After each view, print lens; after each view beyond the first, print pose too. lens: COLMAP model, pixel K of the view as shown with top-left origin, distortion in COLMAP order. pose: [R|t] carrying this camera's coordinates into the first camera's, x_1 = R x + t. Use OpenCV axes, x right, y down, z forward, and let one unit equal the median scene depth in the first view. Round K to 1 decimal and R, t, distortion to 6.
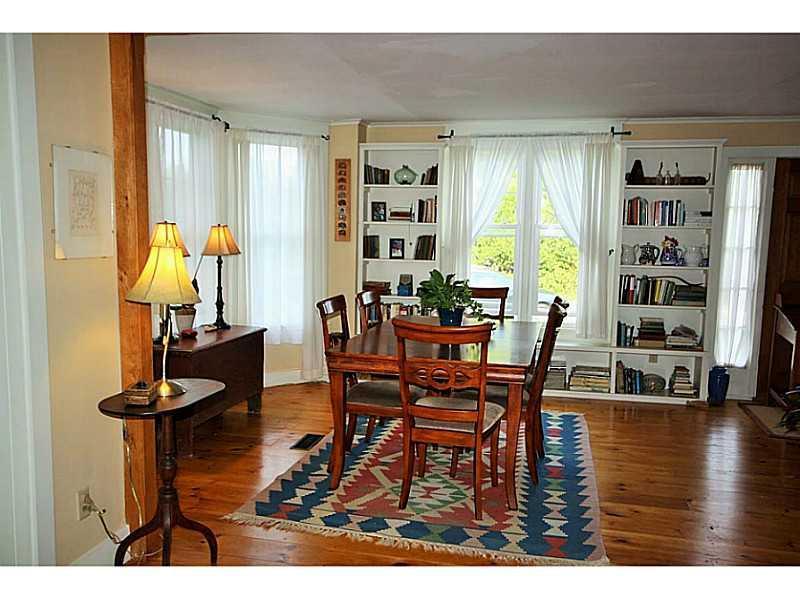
lens RADIAL K [[674.9, 0, 400.4], [0, 674.9, 302.5], [0, 0, 1]] dist [-0.004868, 0.000205]
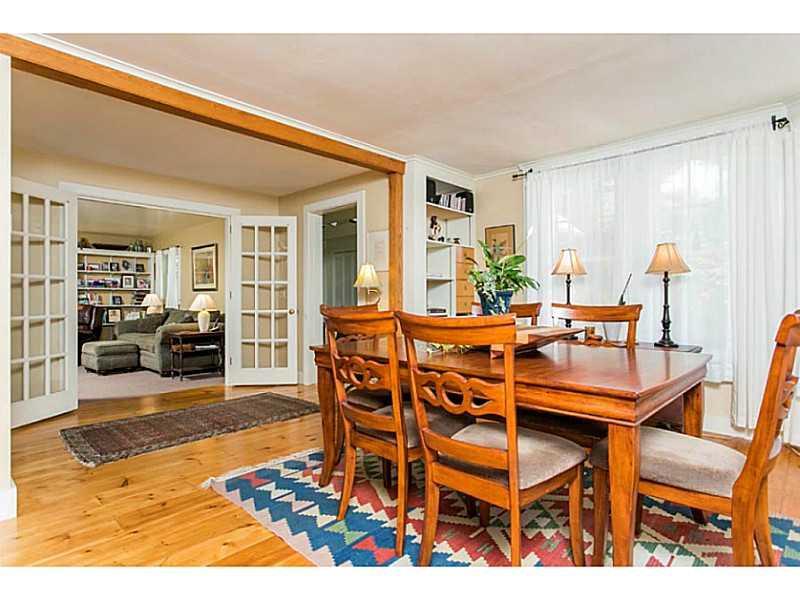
lens RADIAL K [[433.5, 0, 399.7], [0, 433.5, 298.9], [0, 0, 1]] dist [0.002668, 0.000180]
pose [[-0.502431, -0.008475, -0.864576, 0.462998], [-0.095776, 0.994344, 0.045911, -0.022583], [0.859296, 0.105872, -0.500401, 0.928321]]
